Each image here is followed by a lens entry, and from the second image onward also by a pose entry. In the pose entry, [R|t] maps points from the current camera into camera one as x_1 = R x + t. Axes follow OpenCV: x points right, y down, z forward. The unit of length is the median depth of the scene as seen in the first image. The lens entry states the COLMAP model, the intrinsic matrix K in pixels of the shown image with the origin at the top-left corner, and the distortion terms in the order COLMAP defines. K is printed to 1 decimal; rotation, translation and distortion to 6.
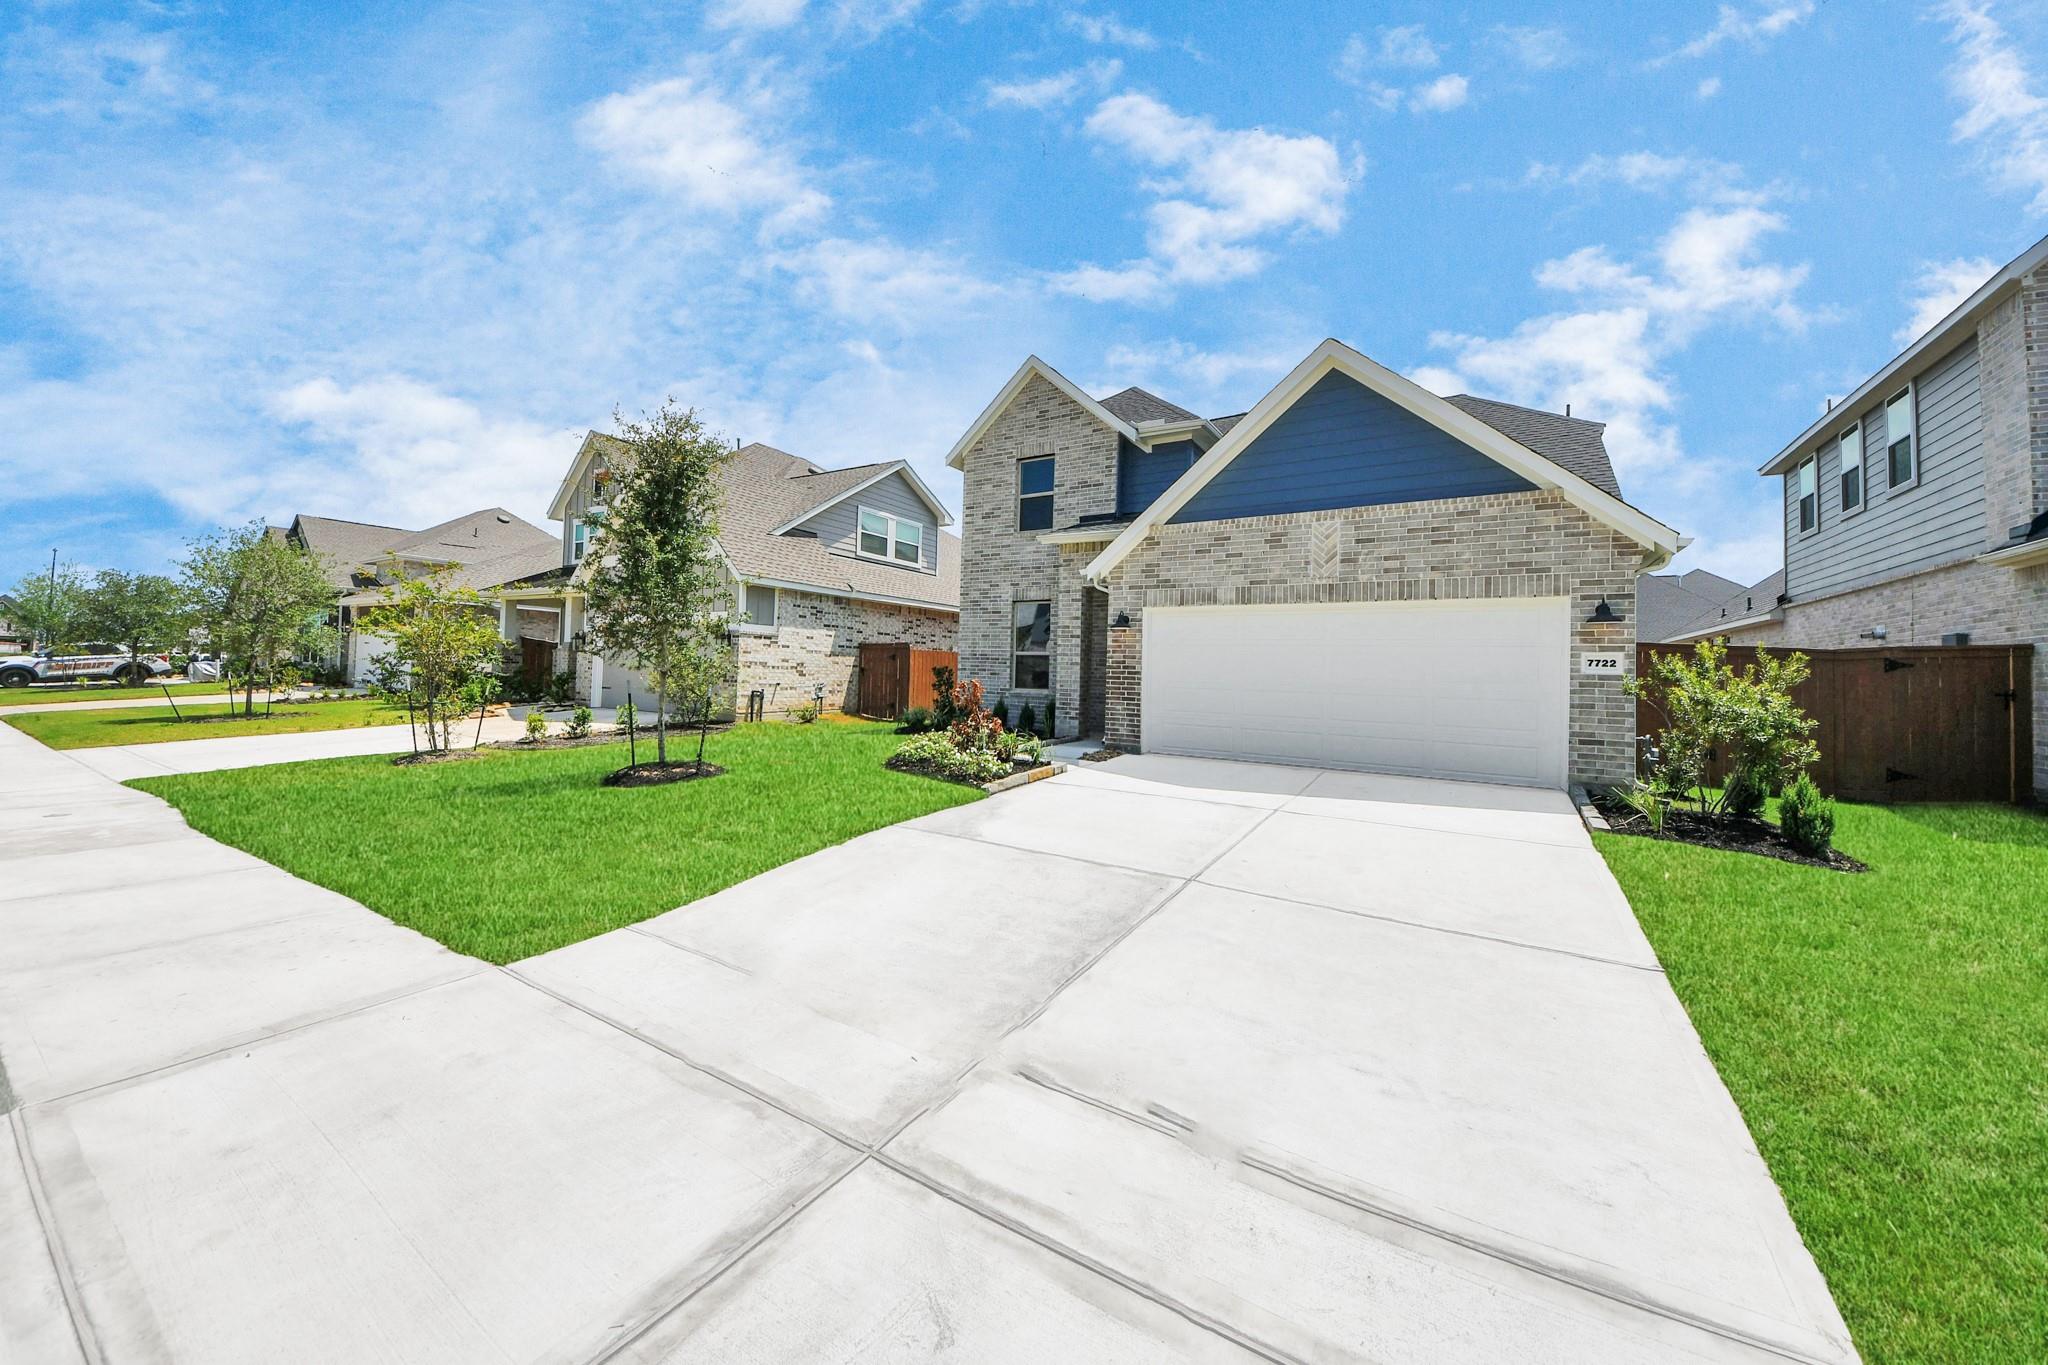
lens RADIAL K [[726.4, 0, 1011.8], [0, 726.4, 675.1], [0, 0, 1]] dist [0.000490, -0.000173]
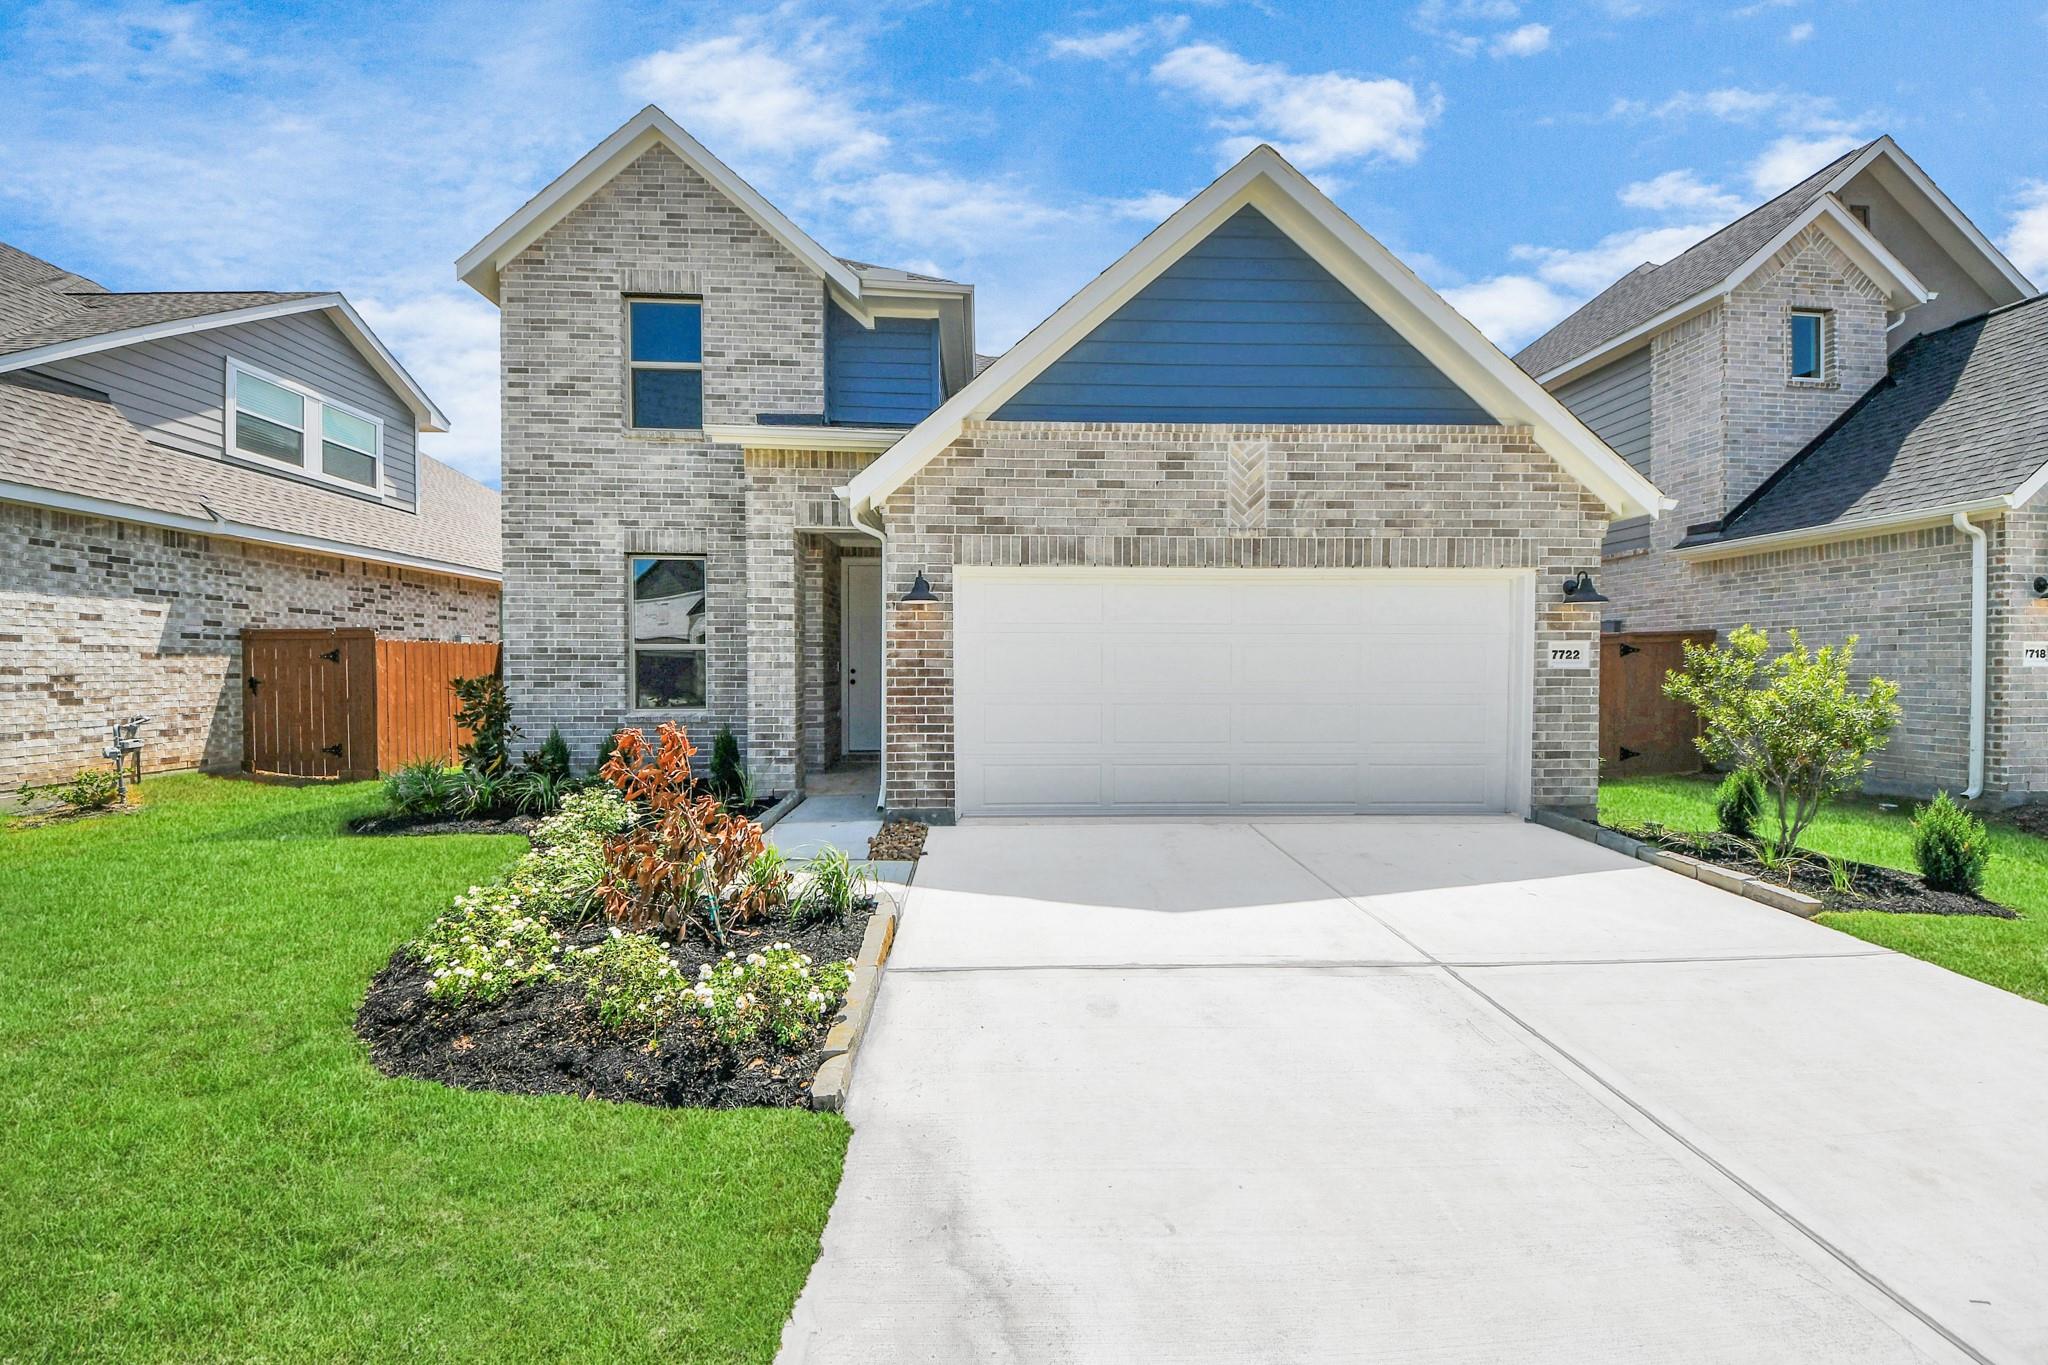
lens RADIAL K [[735.2, 0, 1008.8], [0, 735.2, 682.2], [0, 0, 1]] dist [0.023736, -0.016023]
pose [[0.825894, -0.041345, 0.562307, -0.108960], [0.024227, 0.998989, 0.037869, -0.023355], [-0.563304, -0.017653, 0.826061, 0.498266]]
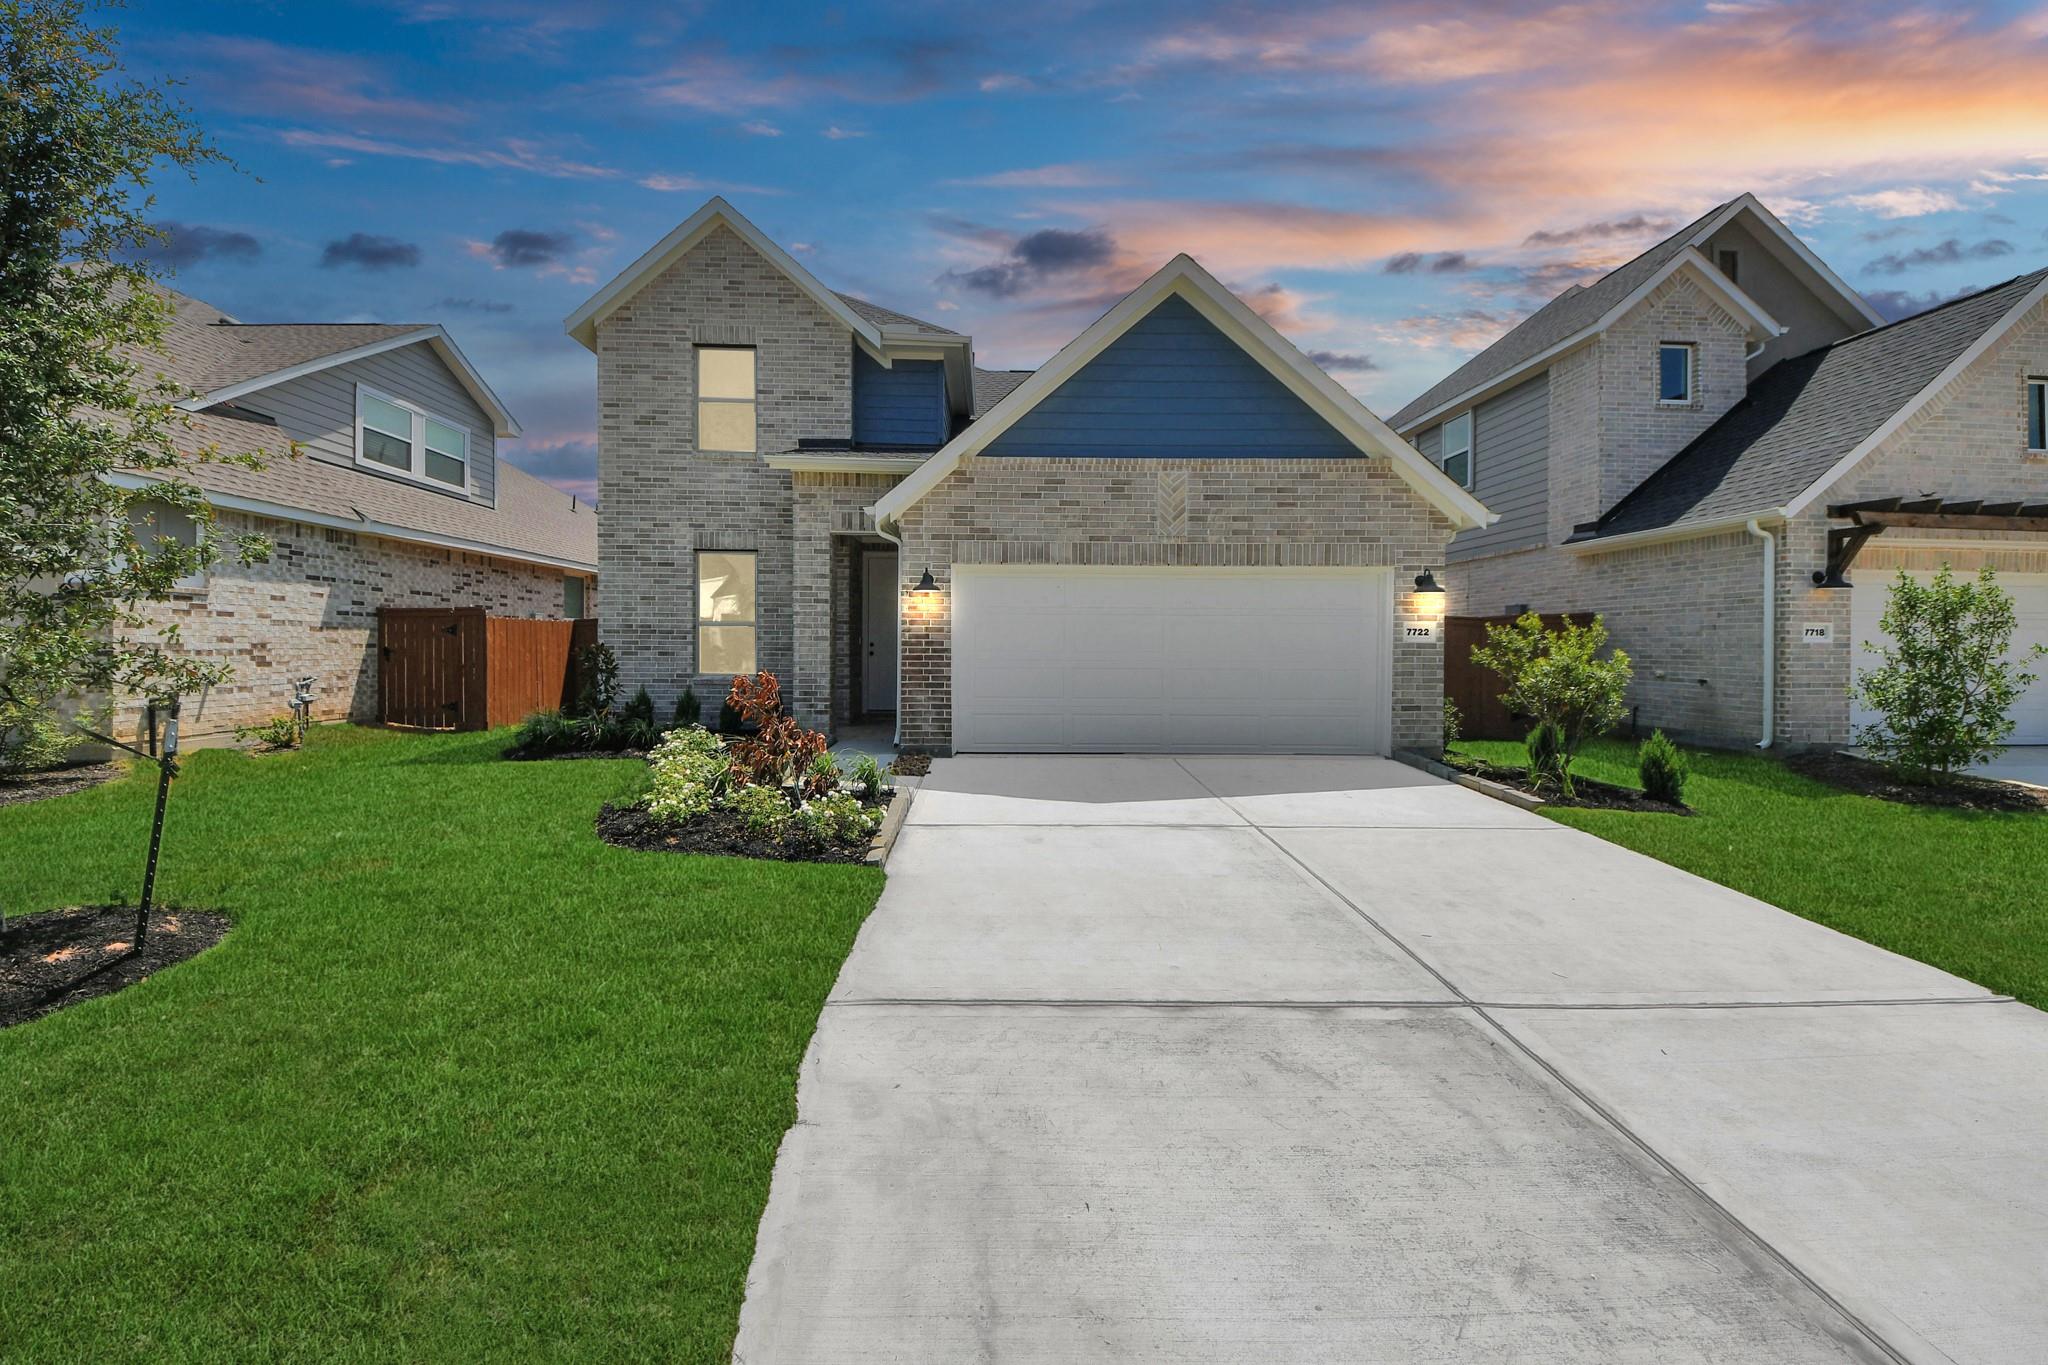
lens RADIAL K [[731.2, 0, 1006.3], [0, 731.2, 657.6], [0, 0, 1]] dist [0.041006, -0.025628]
pose [[0.834073, -0.034484, 0.550575, -0.195419], [0.020153, 0.999283, 0.032058, -0.018779], [-0.551285, -0.015643, 0.834170, 0.326790]]
